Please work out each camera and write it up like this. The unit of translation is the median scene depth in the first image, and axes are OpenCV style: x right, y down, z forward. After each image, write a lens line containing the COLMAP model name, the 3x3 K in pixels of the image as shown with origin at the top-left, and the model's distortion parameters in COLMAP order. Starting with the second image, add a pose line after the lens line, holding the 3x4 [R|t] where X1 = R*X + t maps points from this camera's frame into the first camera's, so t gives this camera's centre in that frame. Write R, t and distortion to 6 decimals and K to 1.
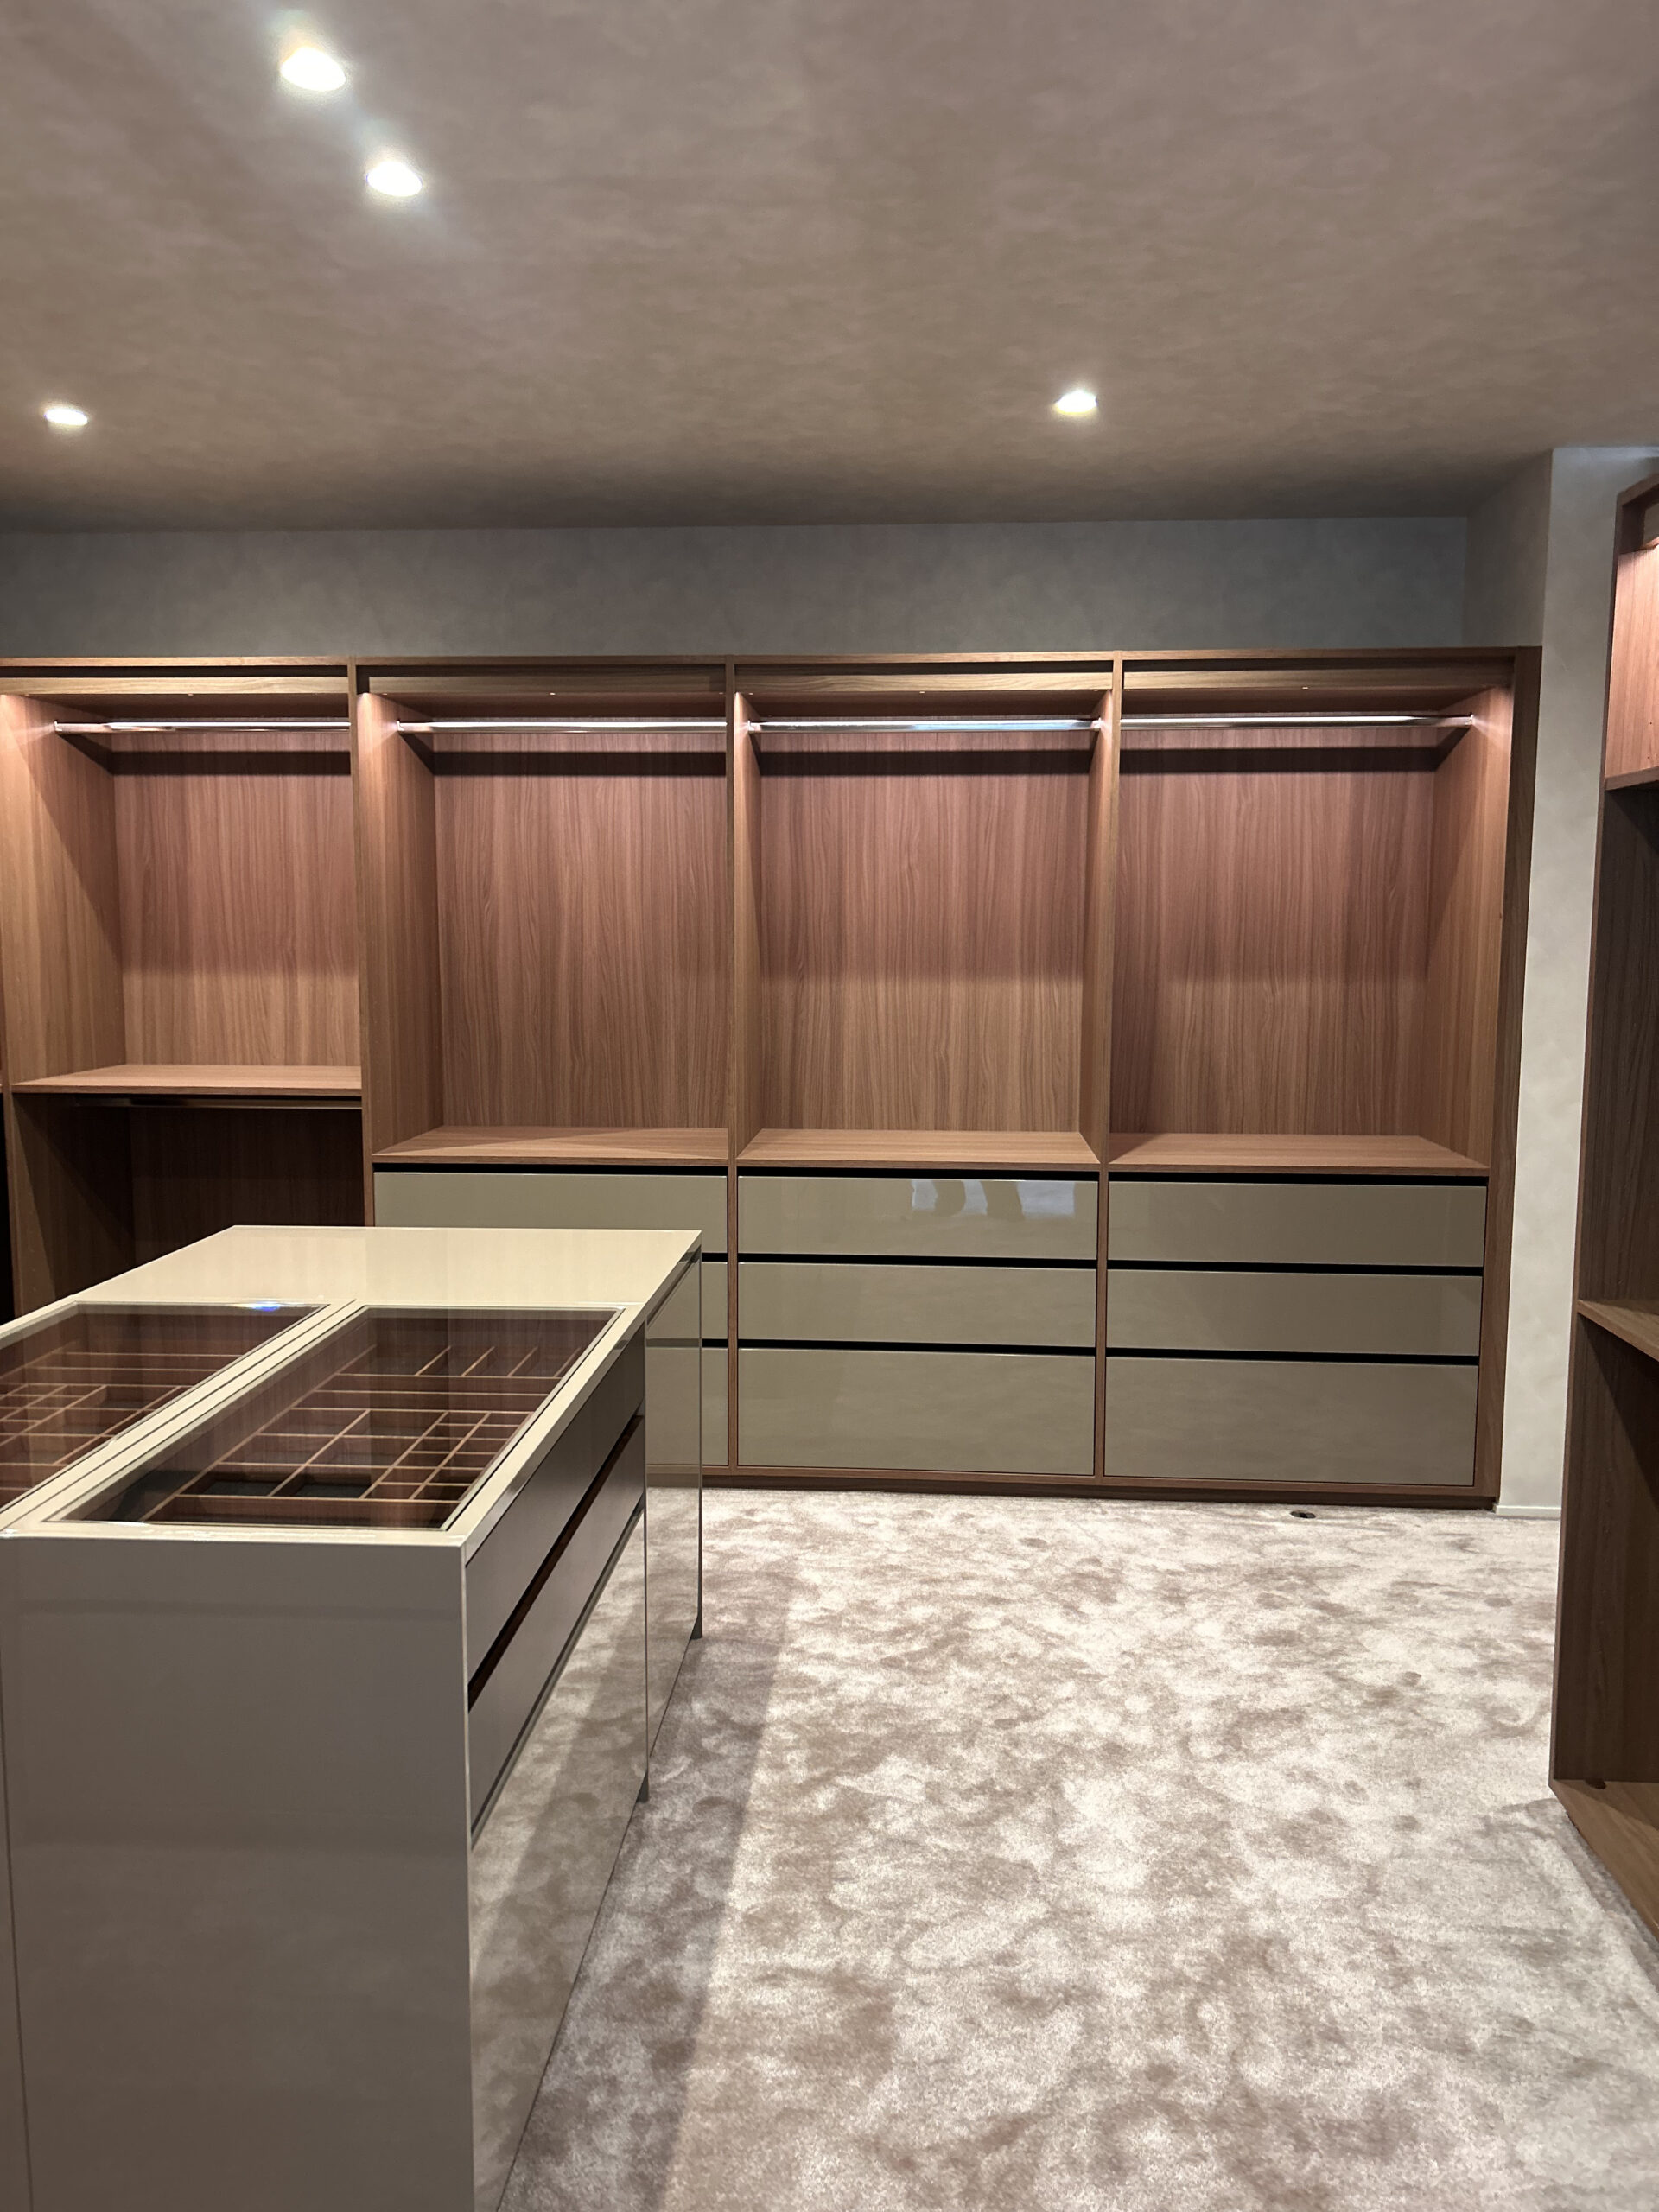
lens RADIAL K [[1666.2, 0, 796.5], [0, 1666.2, 1112.3], [0, 0, 1]] dist [0.009040, -0.048024]
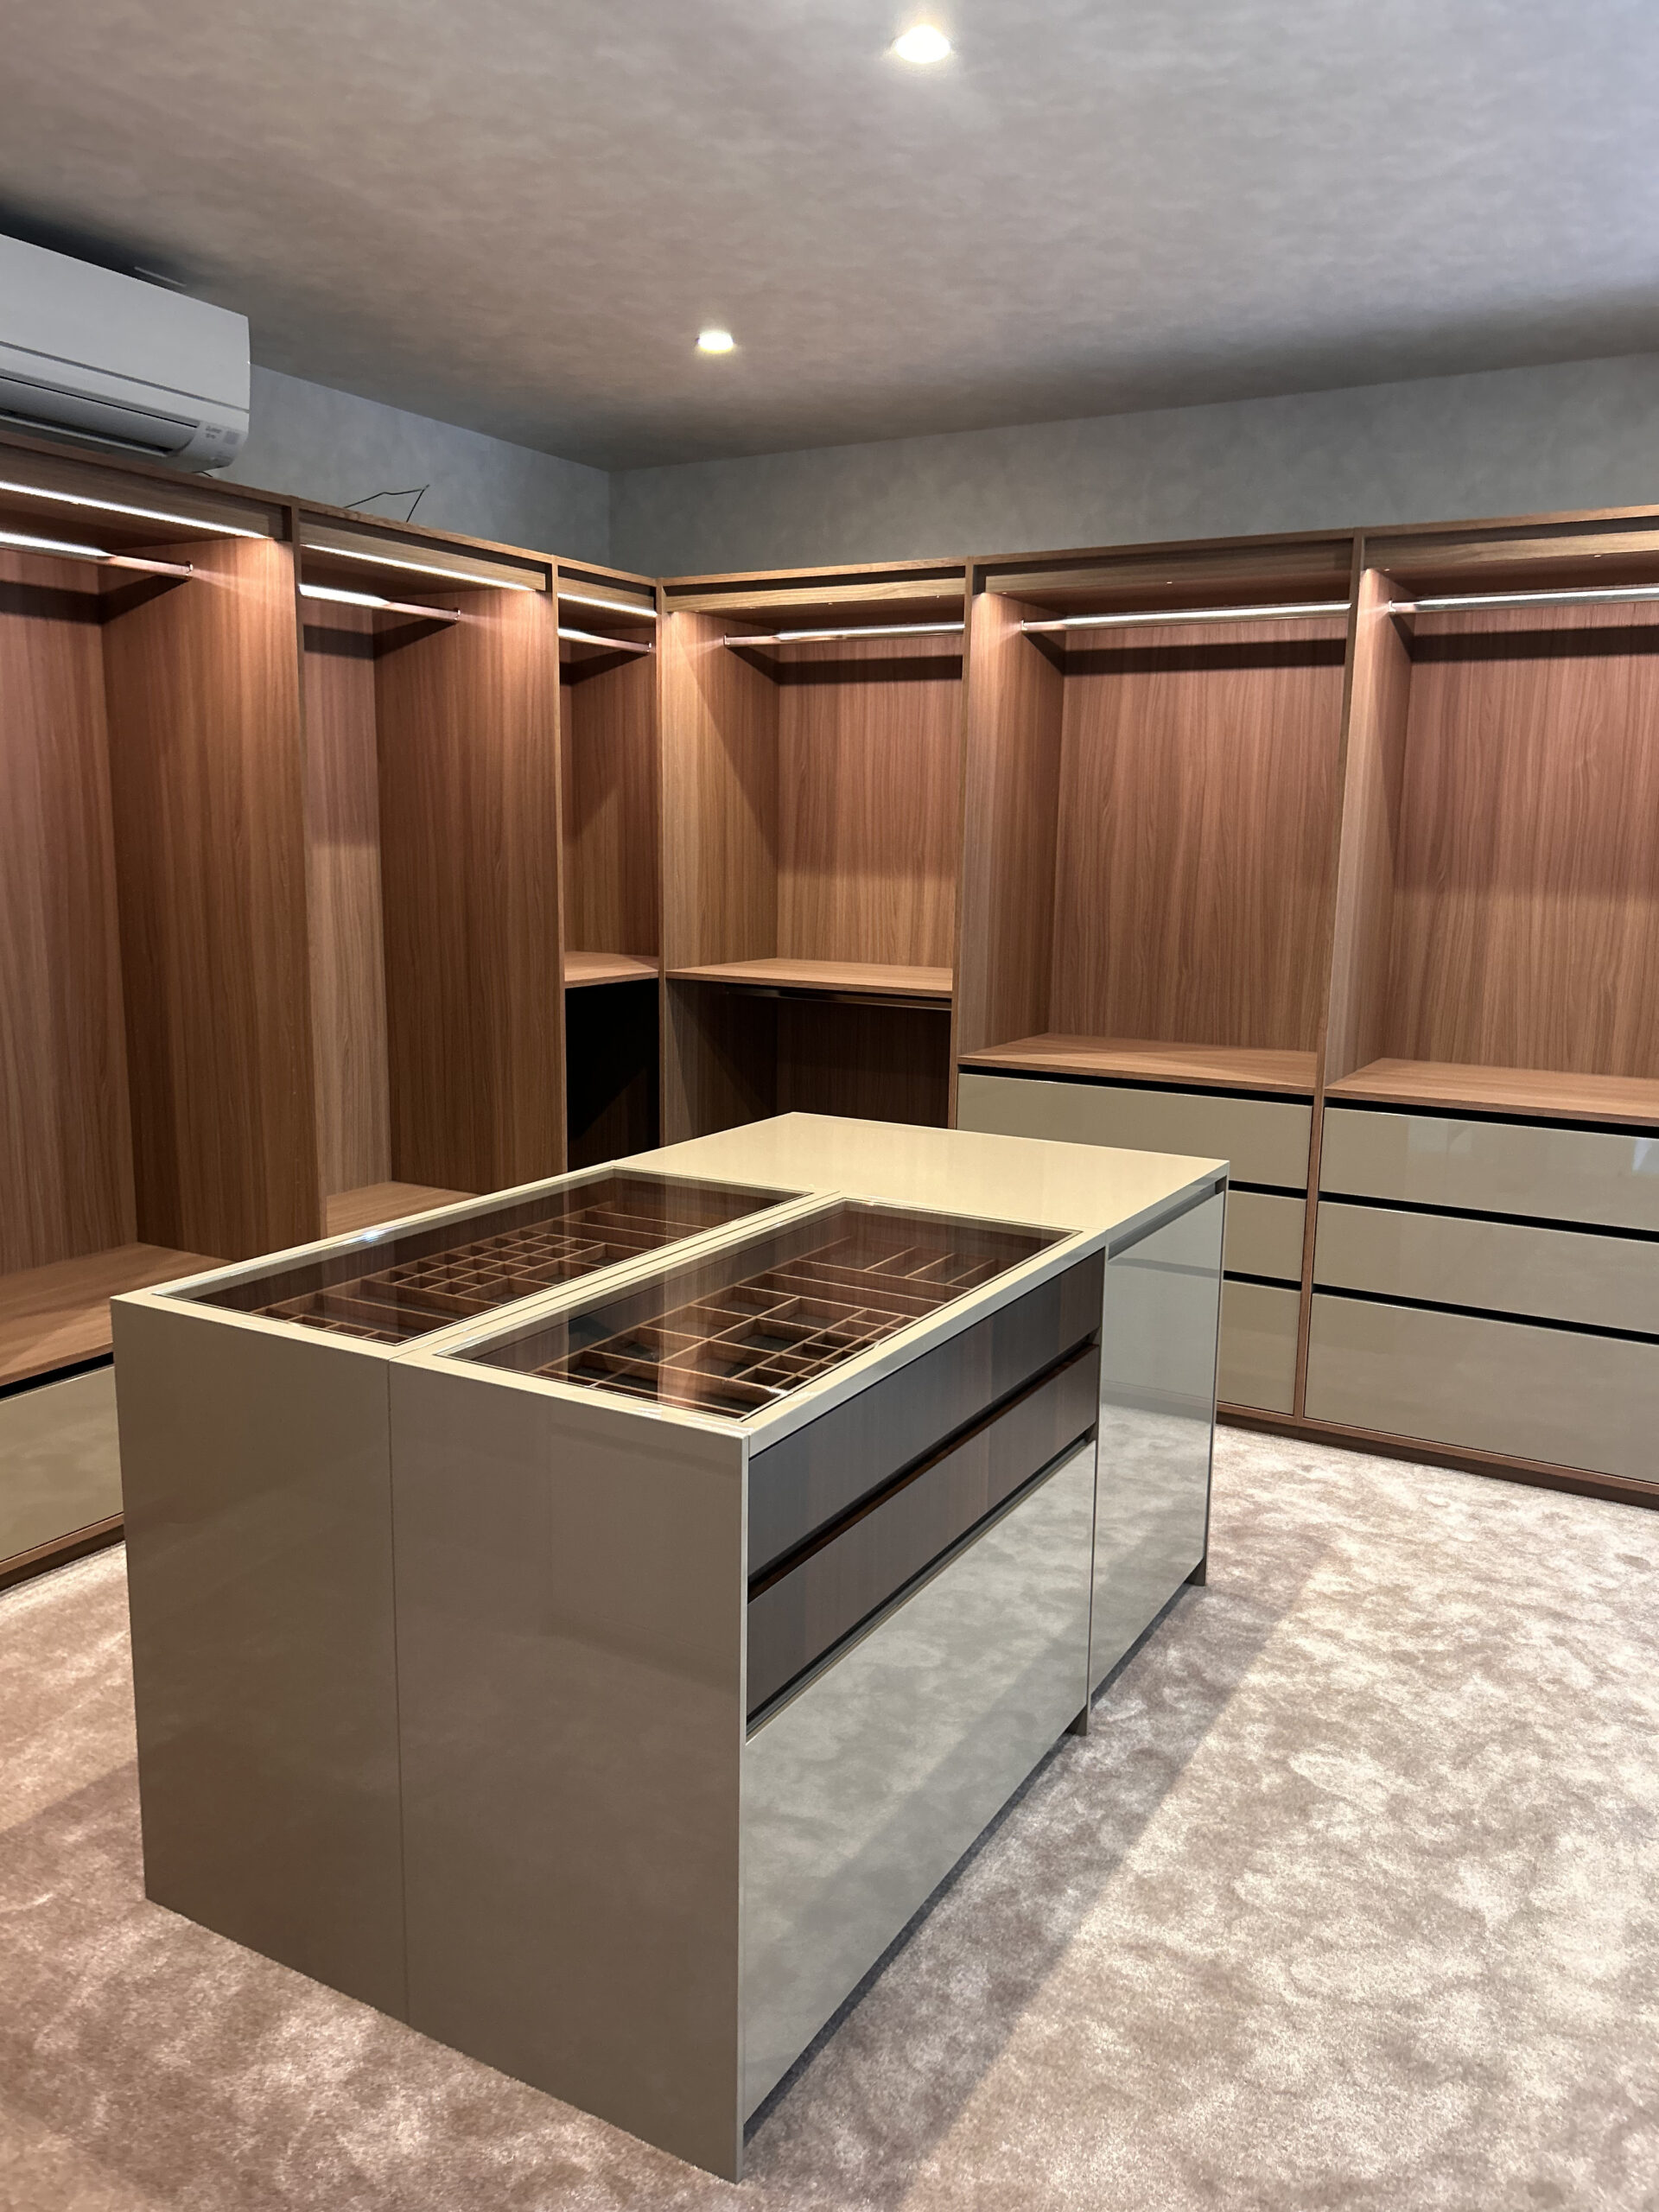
lens RADIAL K [[1654.6, 0, 823.6], [0, 1654.6, 1123.5], [0, 0, 1]] dist [0.020023, -0.045213]
pose [[0.890391, 0.086198, -0.446961, 0.132559], [-0.059273, 0.995502, 0.073908, -0.003539], [0.451321, -0.039314, 0.891495, 0.062839]]
